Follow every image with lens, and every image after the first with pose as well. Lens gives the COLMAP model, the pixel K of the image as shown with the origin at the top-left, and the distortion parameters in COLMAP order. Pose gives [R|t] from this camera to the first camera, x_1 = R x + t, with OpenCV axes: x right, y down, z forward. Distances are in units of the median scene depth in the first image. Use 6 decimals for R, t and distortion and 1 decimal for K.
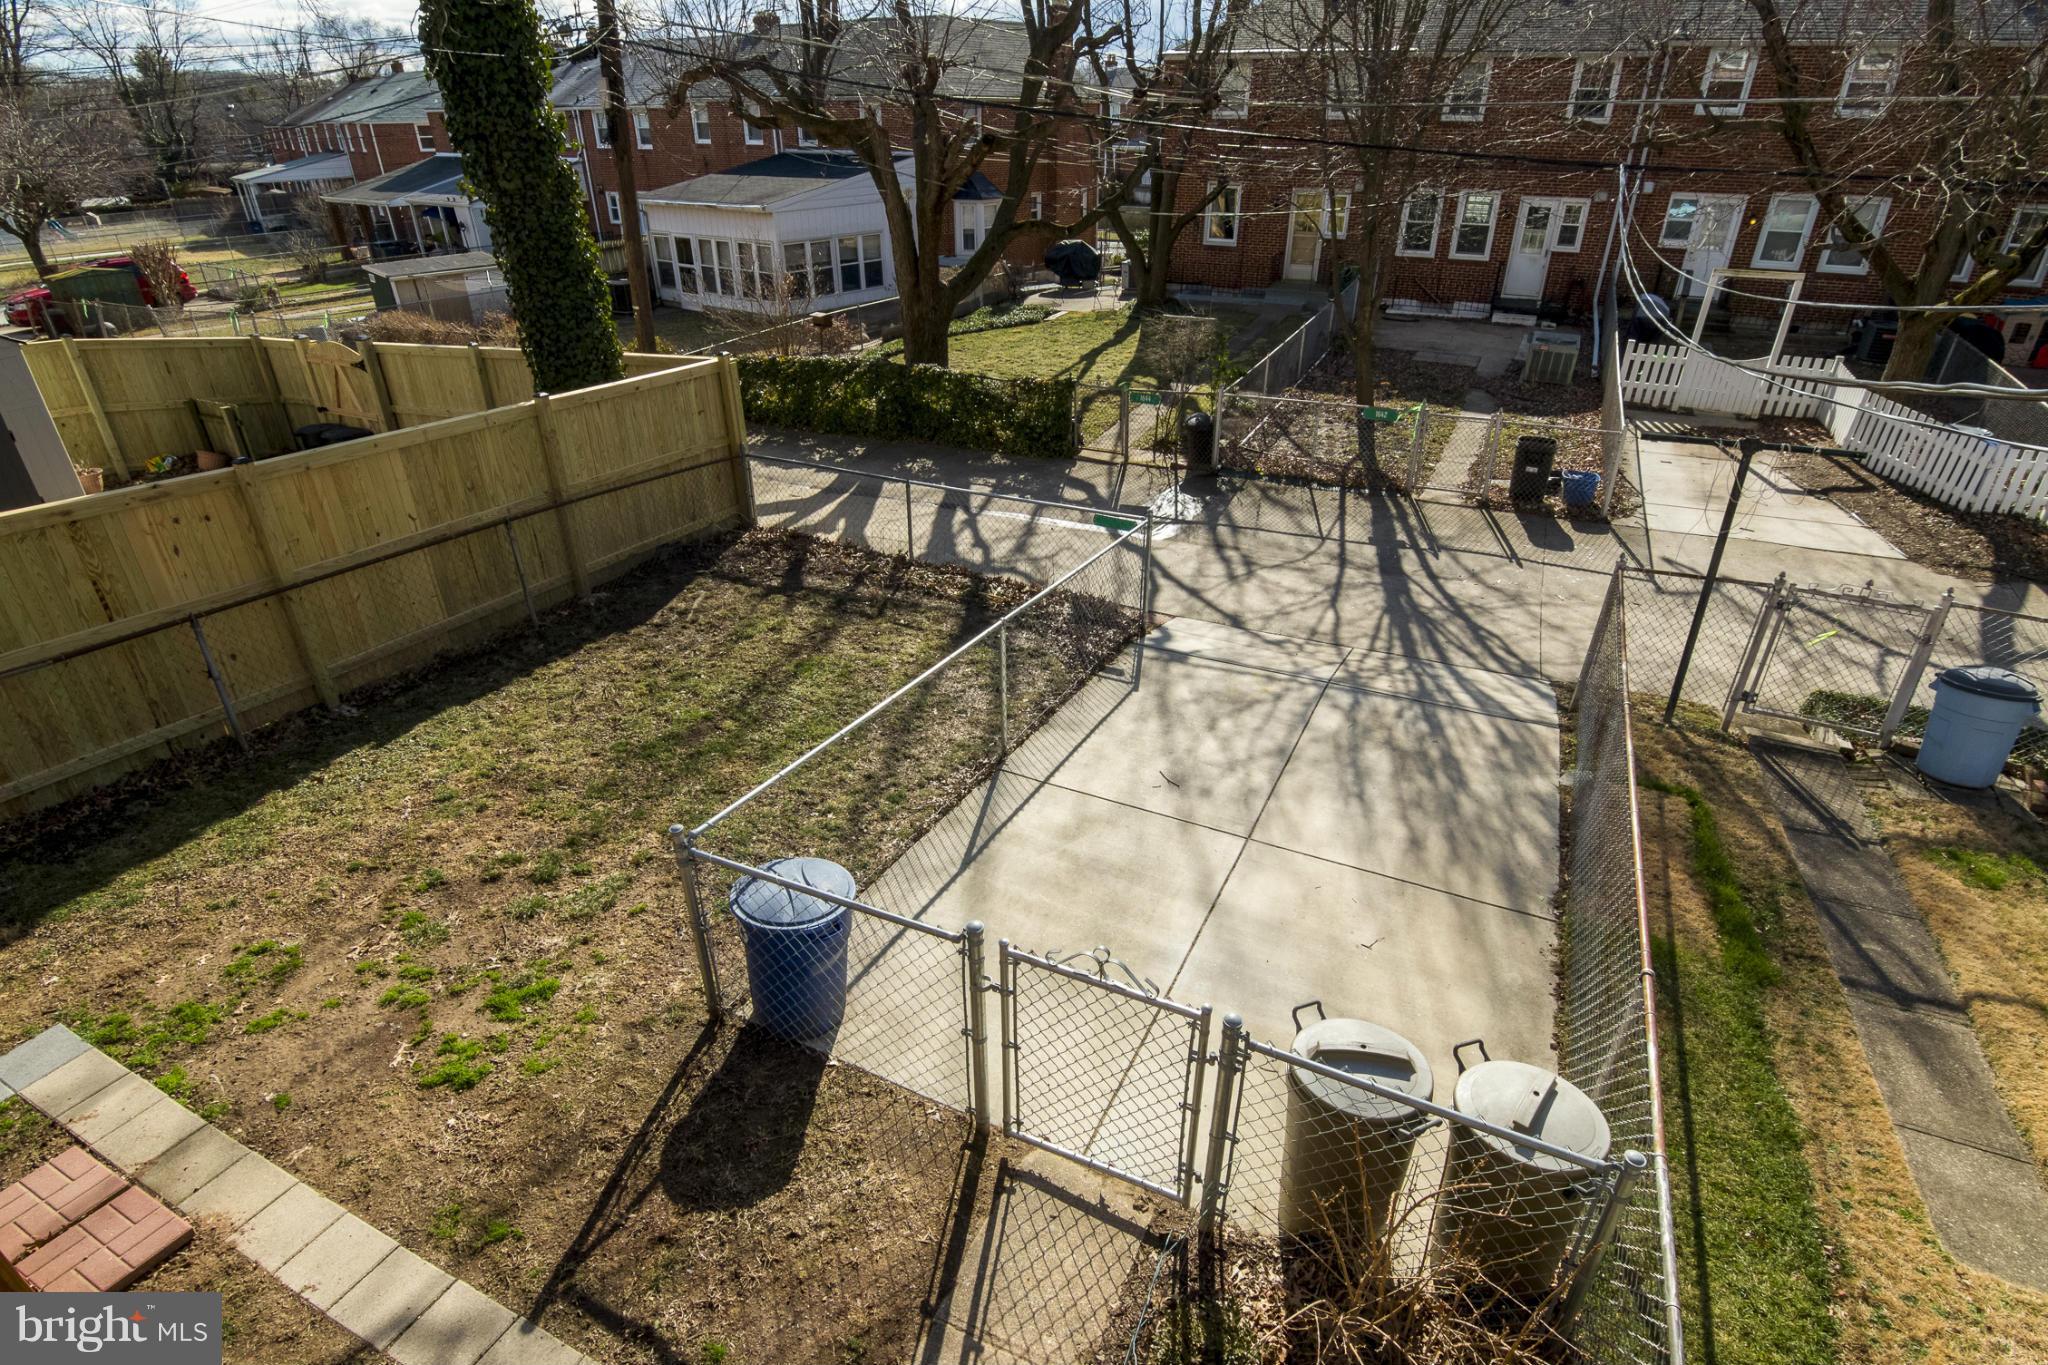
lens RADIAL K [[1021.6, 0, 1046.3], [0, 1021.6, 689.0], [0, 0, 1]] dist [0.000154, 0.000451]
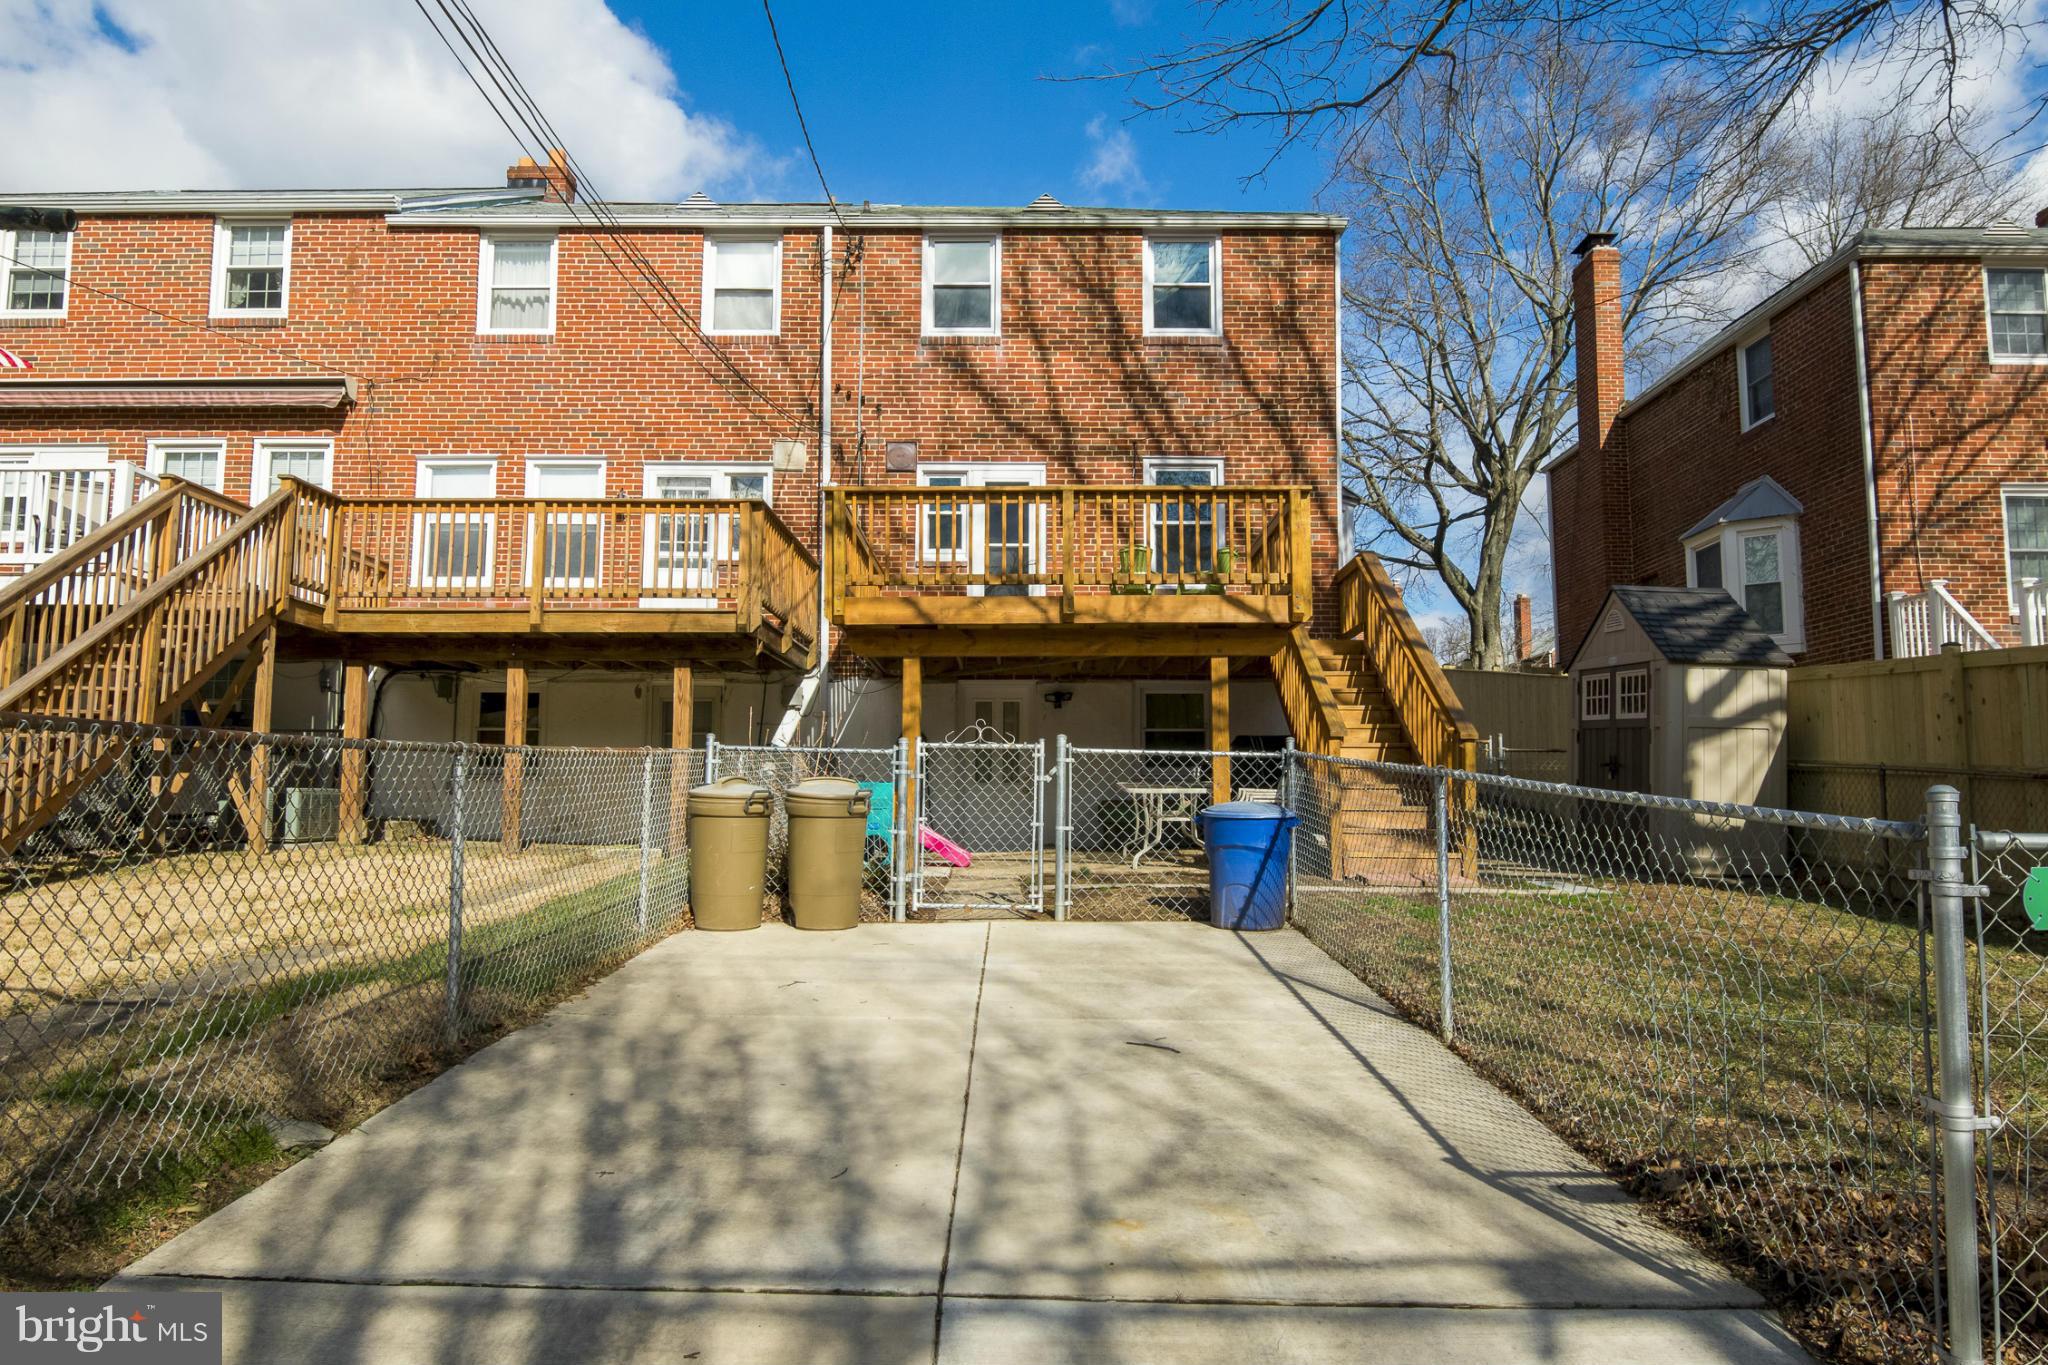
lens RADIAL K [[1021.6, 0, 1046.3], [0, 1021.6, 689.0], [0, 0, 1]] dist [0.000154, 0.000451]
pose [[-0.876596, -0.054342, -0.478149, 0.405927], [-0.244378, 0.906220, 0.345028, -0.244624], [0.414559, 0.419299, -0.807669, 1.204587]]
